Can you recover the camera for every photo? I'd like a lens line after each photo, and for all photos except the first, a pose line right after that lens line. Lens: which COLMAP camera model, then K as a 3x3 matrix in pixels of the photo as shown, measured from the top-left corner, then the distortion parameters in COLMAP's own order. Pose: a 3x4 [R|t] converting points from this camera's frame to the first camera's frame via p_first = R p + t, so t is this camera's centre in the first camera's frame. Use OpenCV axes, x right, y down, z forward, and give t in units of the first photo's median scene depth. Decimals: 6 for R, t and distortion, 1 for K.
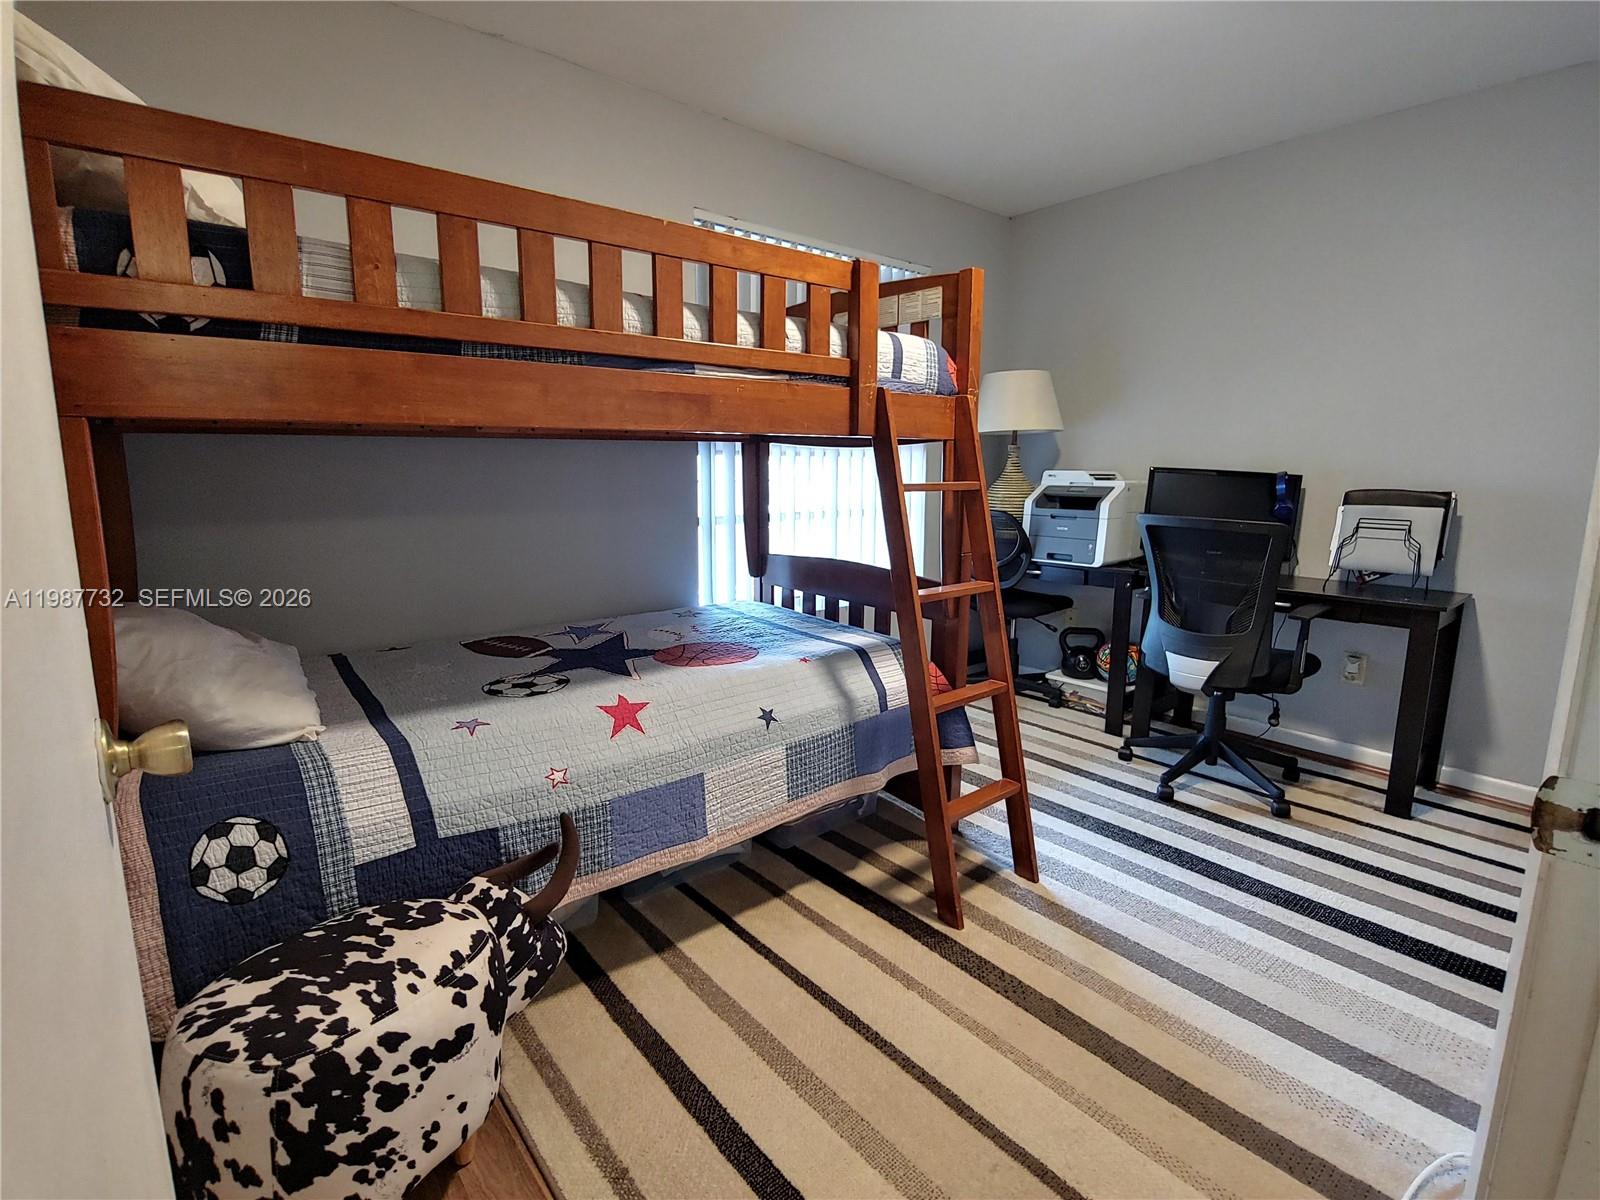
lens RADIAL K [[758.0, 0, 802.7], [0, 758.0, 605.0], [0, 0, 1]] dist [-0.018410, -0.001089]
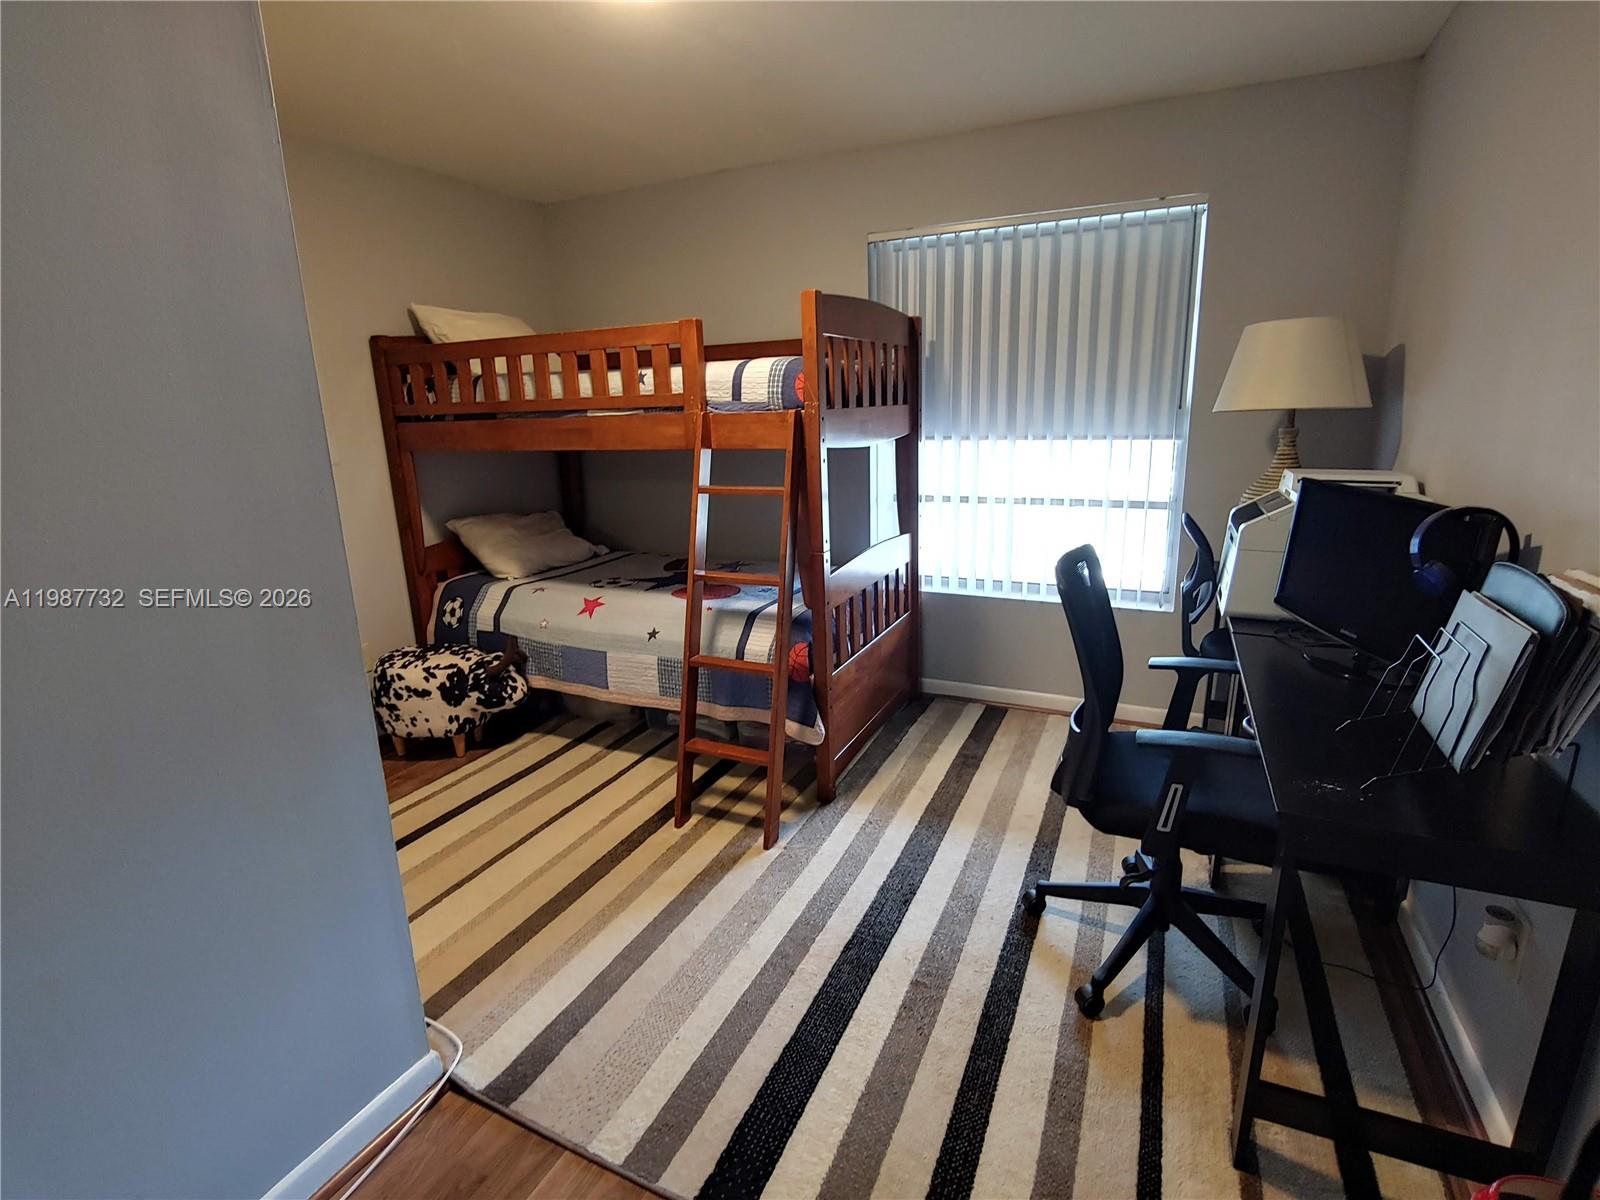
lens RADIAL K [[758.7, 0, 805.7], [0, 758.7, 590.5], [0, 0, 1]] dist [-0.020002, -0.001071]
pose [[0.423797, 0.199989, -0.883403, 2.166373], [-0.135020, 0.978371, 0.156716, -0.333958], [0.895637, 0.052861, 0.441633, 0.927732]]
